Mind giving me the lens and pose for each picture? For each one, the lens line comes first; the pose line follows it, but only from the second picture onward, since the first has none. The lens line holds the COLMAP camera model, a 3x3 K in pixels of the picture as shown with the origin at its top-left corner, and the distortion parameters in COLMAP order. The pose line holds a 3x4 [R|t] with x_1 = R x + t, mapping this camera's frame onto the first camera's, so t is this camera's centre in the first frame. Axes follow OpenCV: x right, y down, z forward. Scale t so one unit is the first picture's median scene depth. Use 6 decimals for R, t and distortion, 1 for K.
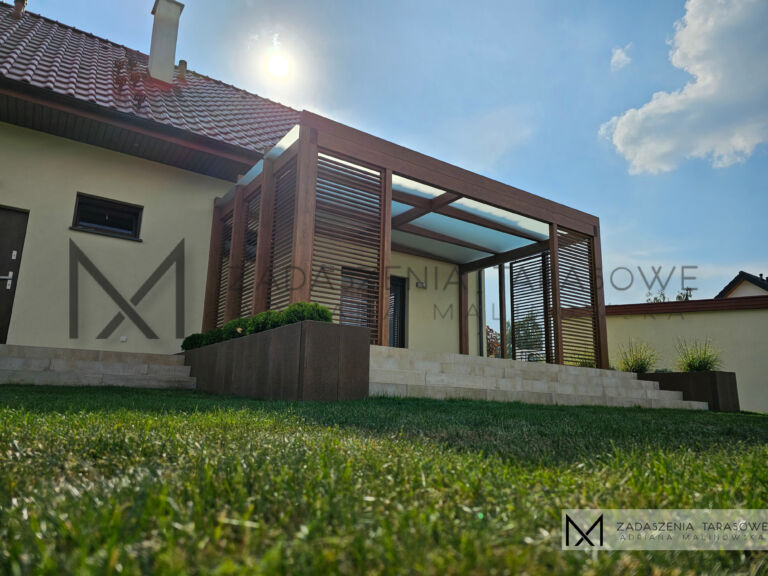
lens RADIAL K [[515.6, 0, 384.0], [0, 515.6, 288.0], [0, 0, 1]] dist [0.050934, -0.035790]
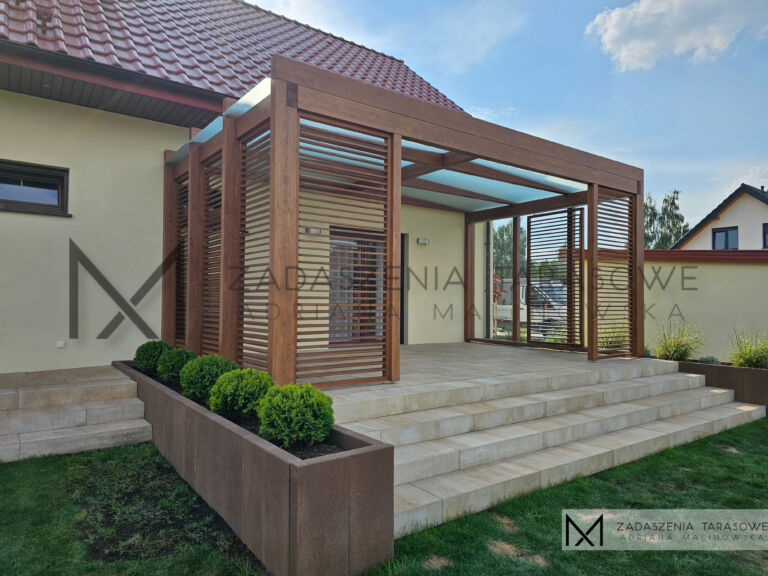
lens RADIAL K [[515.6, 0, 384.0], [0, 515.6, 288.0], [0, 0, 1]] dist [0.050934, -0.035790]
pose [[0.999297, -0.013552, 0.034959, -0.029664], [0.006590, 0.981363, 0.192052, -0.125397], [-0.036910, -0.191687, 0.980762, 0.193325]]
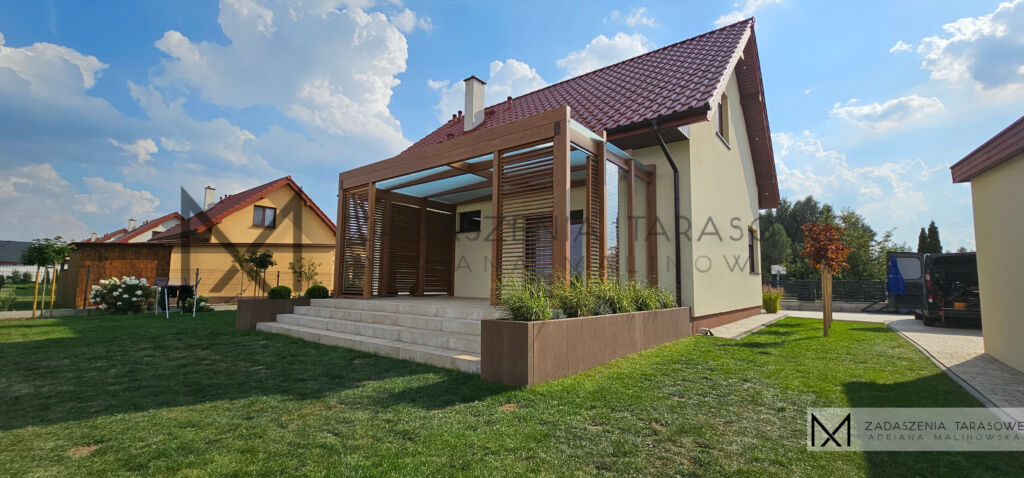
lens RADIAL K [[418.4, 0, 515.2], [0, 418.4, 238.5], [0, 0, 1]] dist [-0.000149, 0.000026]
pose [[0.293656, -0.128659, -0.947213, 1.054567], [0.201609, 0.976948, -0.070195, 0.091291], [0.934409, -0.170354, 0.312825, 0.788619]]
